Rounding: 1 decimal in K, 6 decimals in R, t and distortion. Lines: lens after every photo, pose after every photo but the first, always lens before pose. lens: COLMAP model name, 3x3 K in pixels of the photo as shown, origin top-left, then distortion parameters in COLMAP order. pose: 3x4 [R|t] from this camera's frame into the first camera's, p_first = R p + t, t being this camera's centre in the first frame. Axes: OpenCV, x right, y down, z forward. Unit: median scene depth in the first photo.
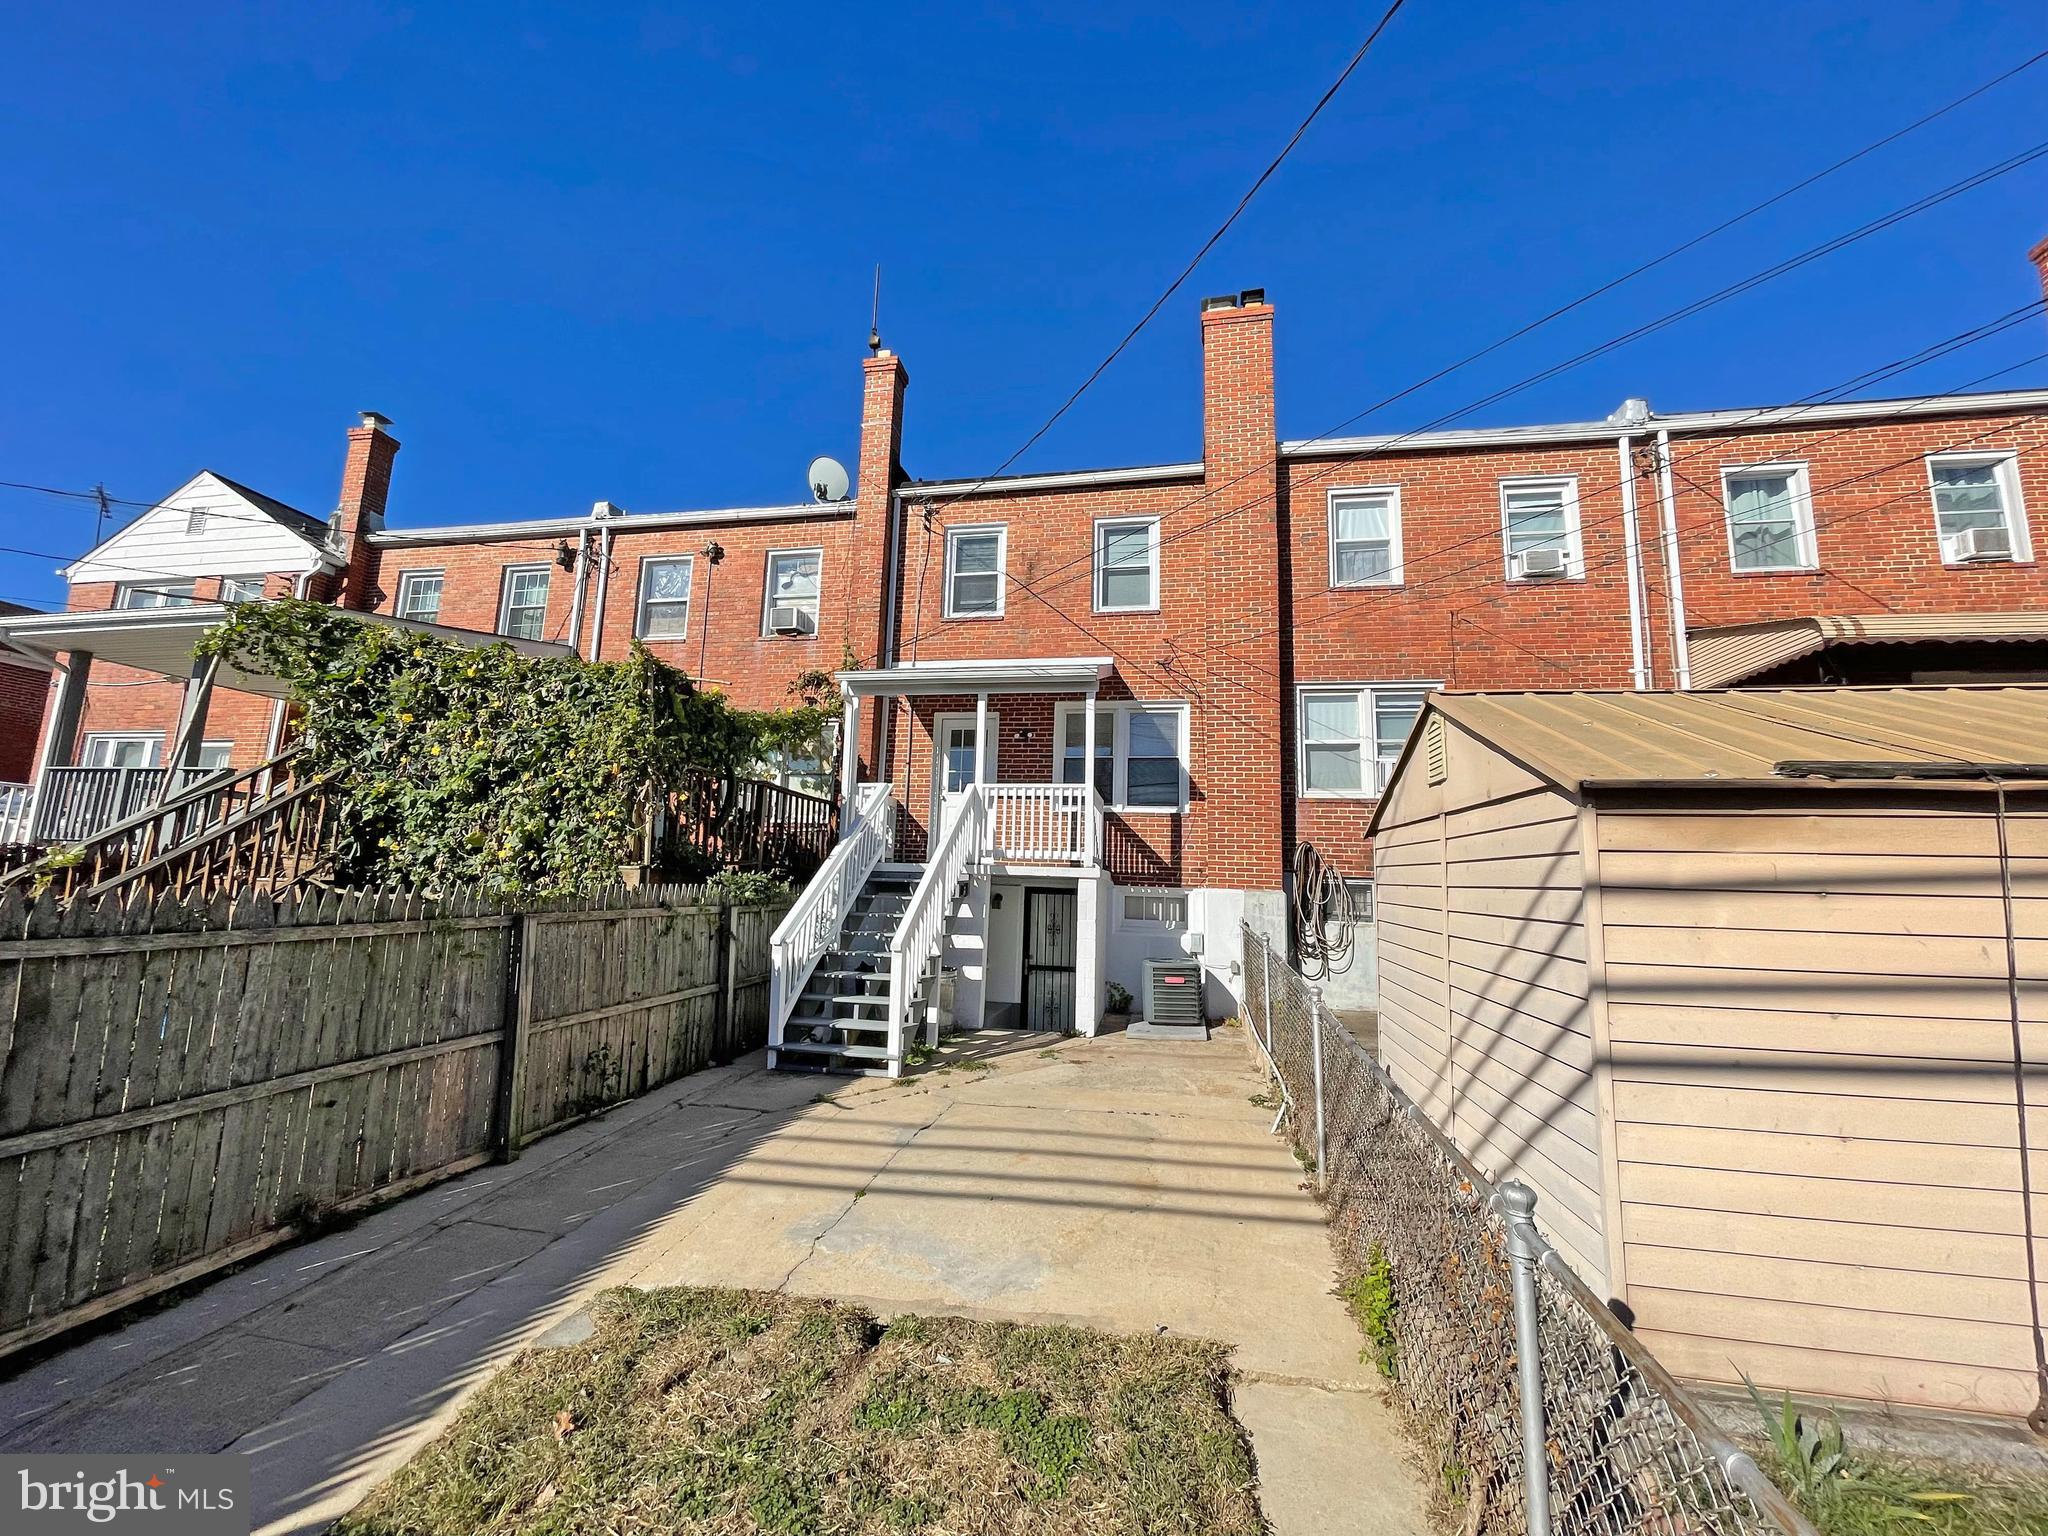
lens RADIAL K [[824.1, 0, 1017.9], [0, 824.1, 769.7], [0, 0, 1]] dist [-0.003270, -0.000139]
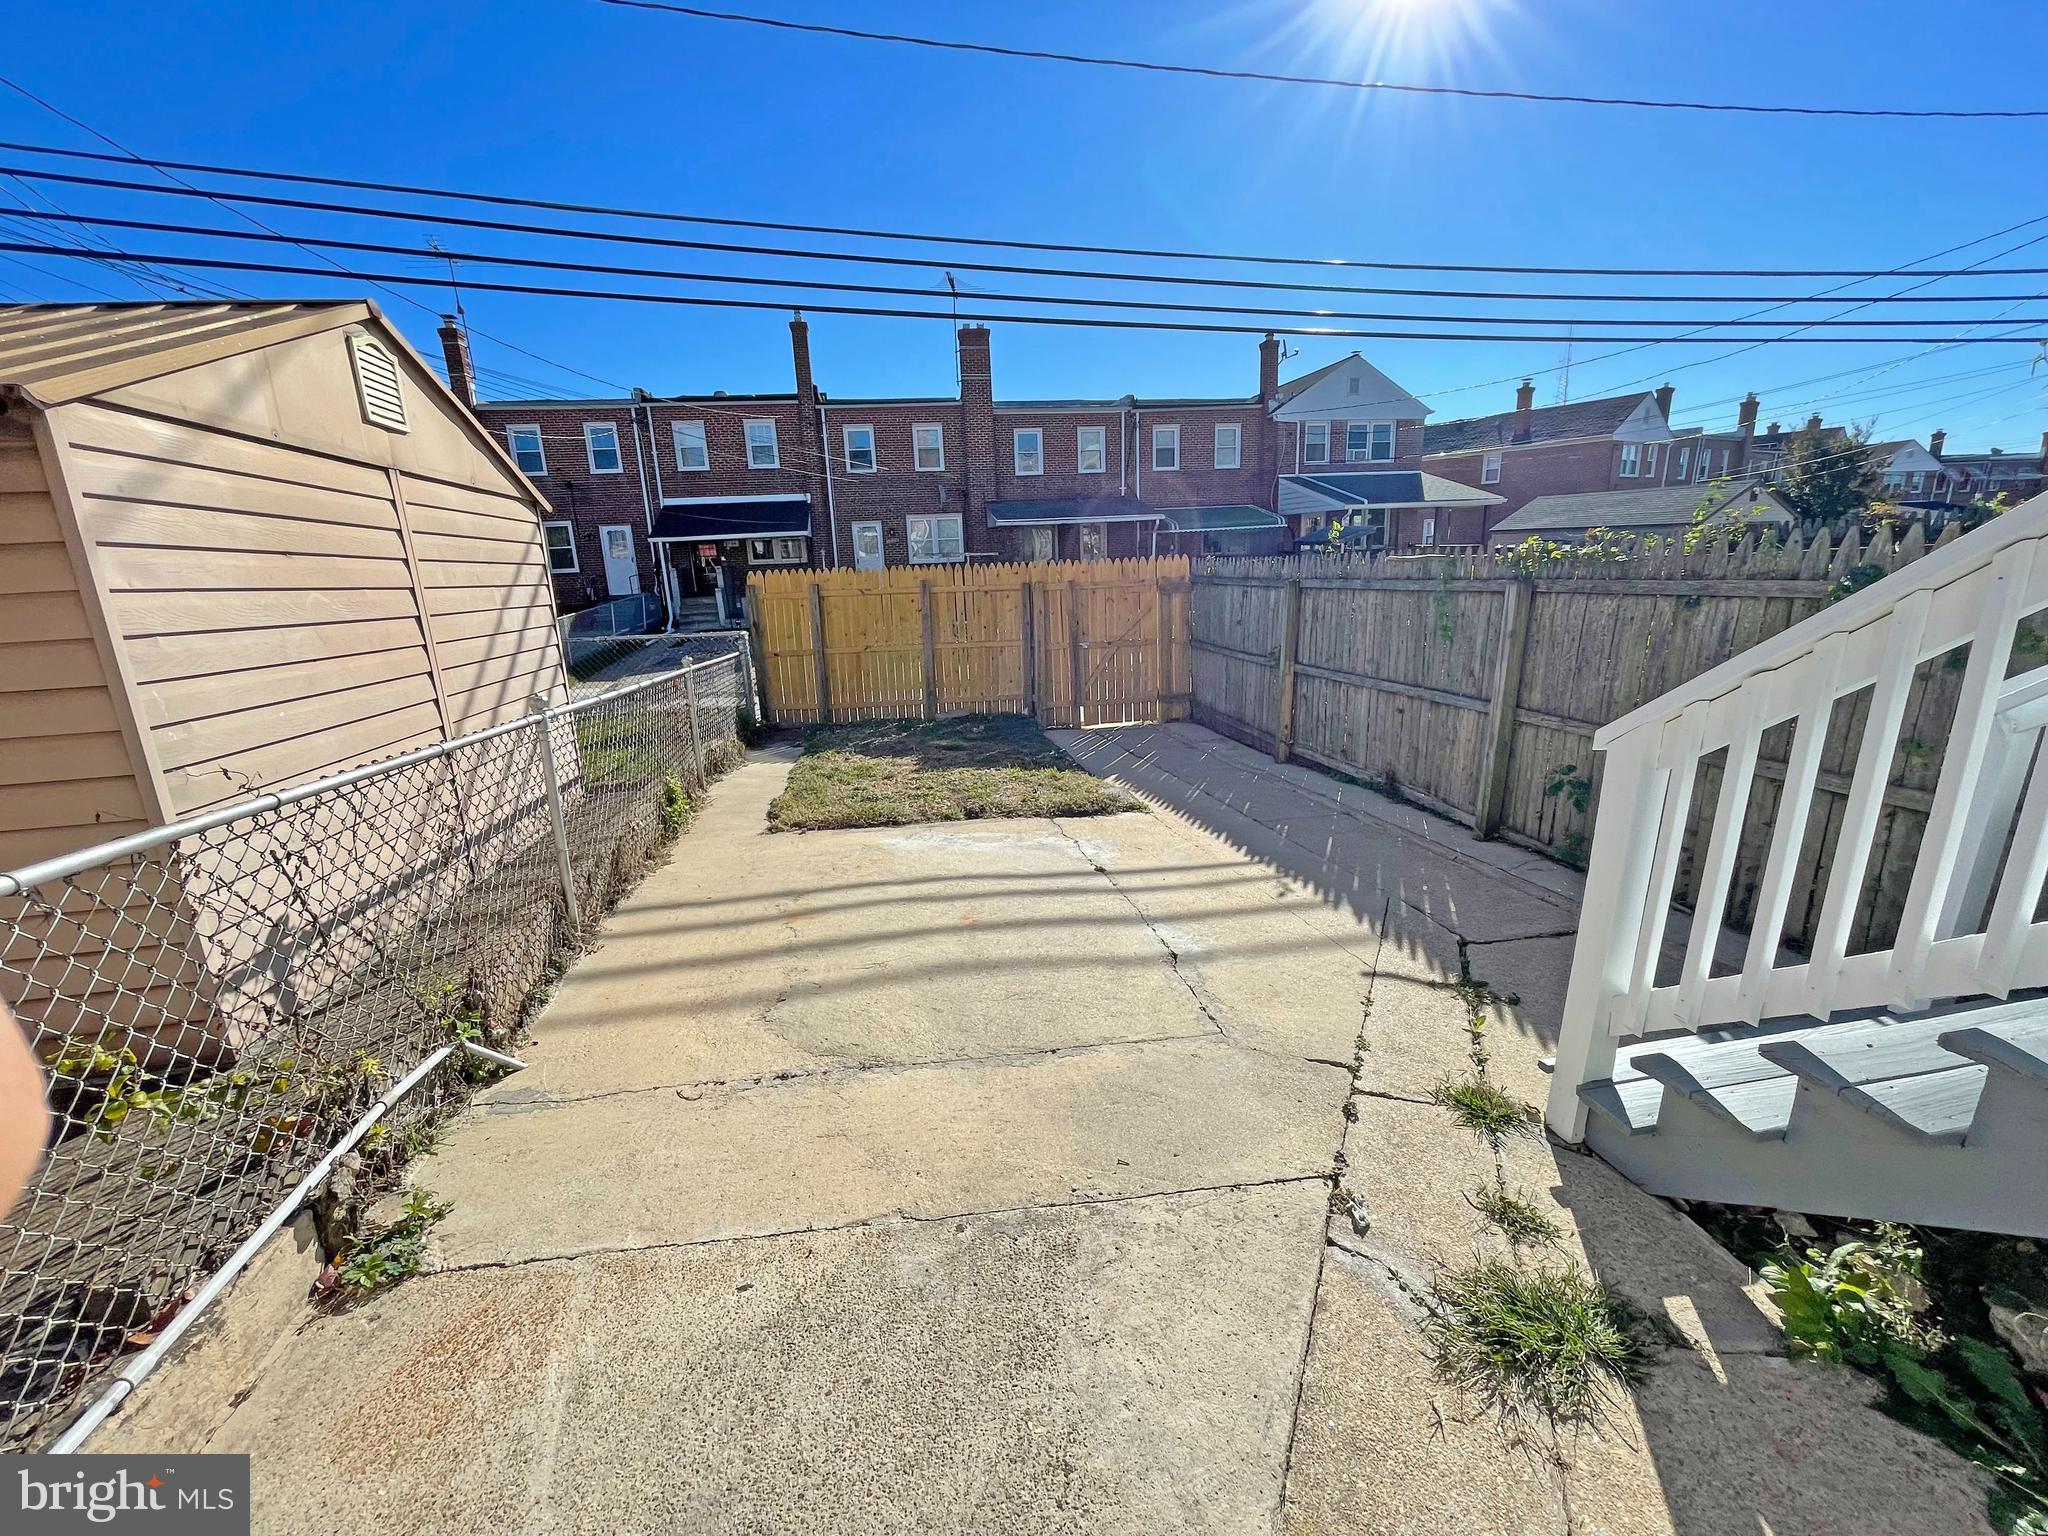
lens RADIAL K [[824.1, 0, 1017.9], [0, 824.1, 769.7], [0, 0, 1]] dist [-0.003270, -0.000139]
pose [[-0.935131, 0.094931, -0.341348, 0.215380], [0.060957, 0.992178, 0.108939, 0.278232], [0.349020, 0.081064, -0.933603, 1.829538]]
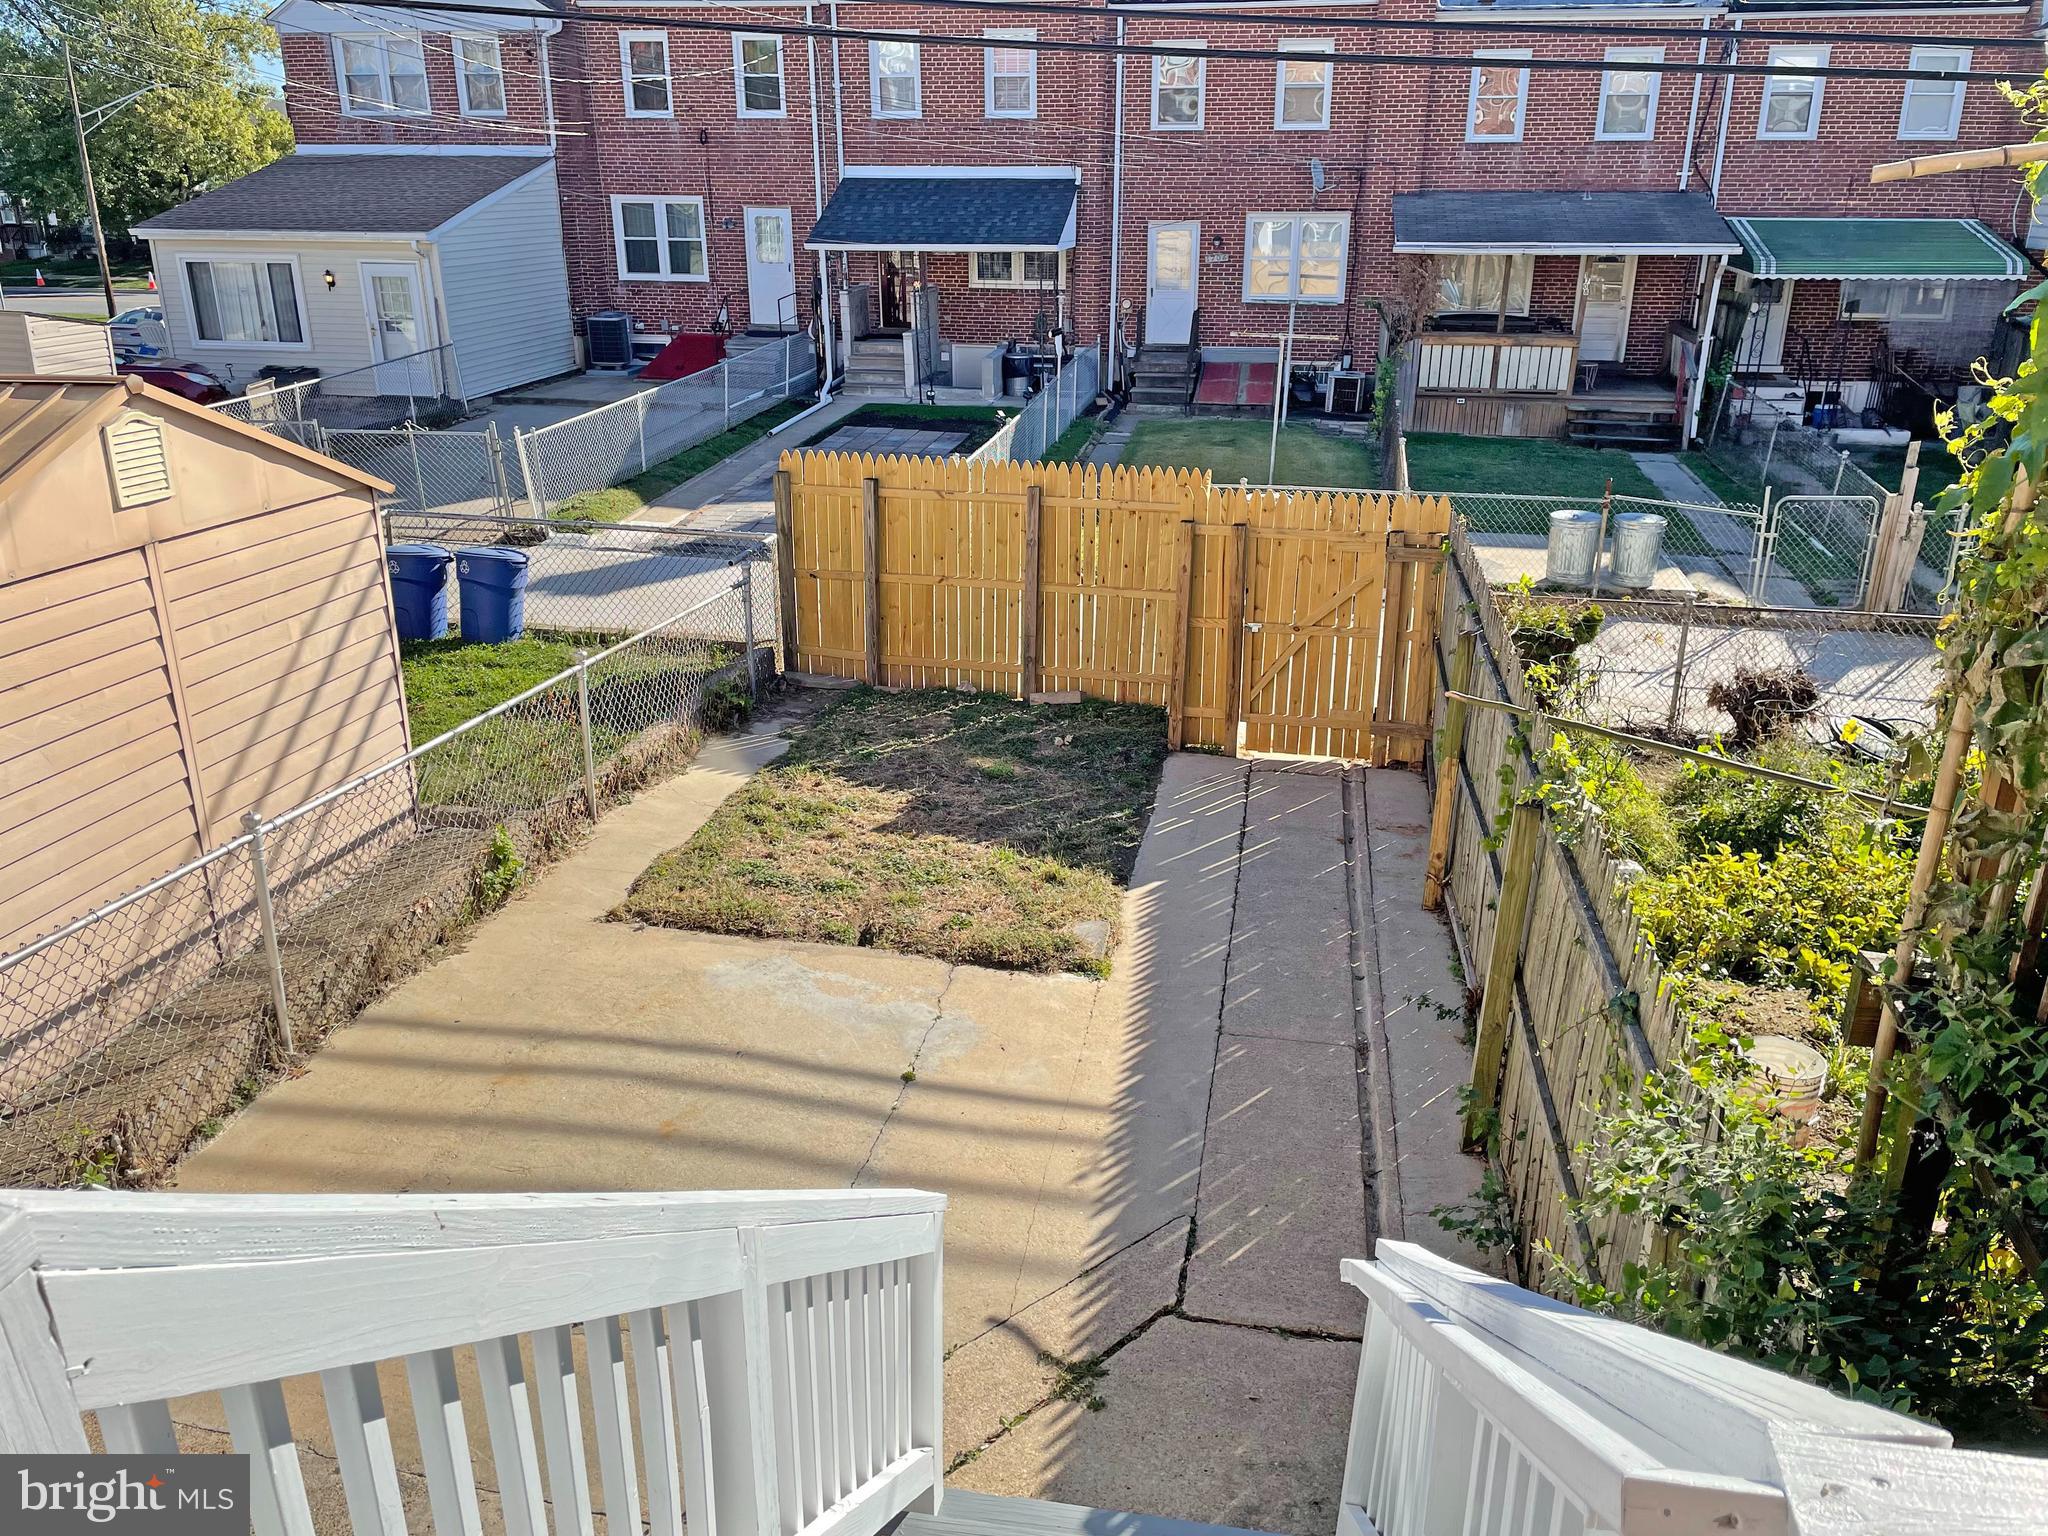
lens RADIAL K [[1529.7, 0, 1027.5], [0, 1529.7, 766.3], [0, 0, 1]] dist [0.096748, -0.124887]
pose [[-0.999157, -0.025418, -0.032232, -0.244048], [-0.031560, 0.977779, 0.207251, -0.058185], [0.026248, 0.208093, -0.977757, 2.273465]]
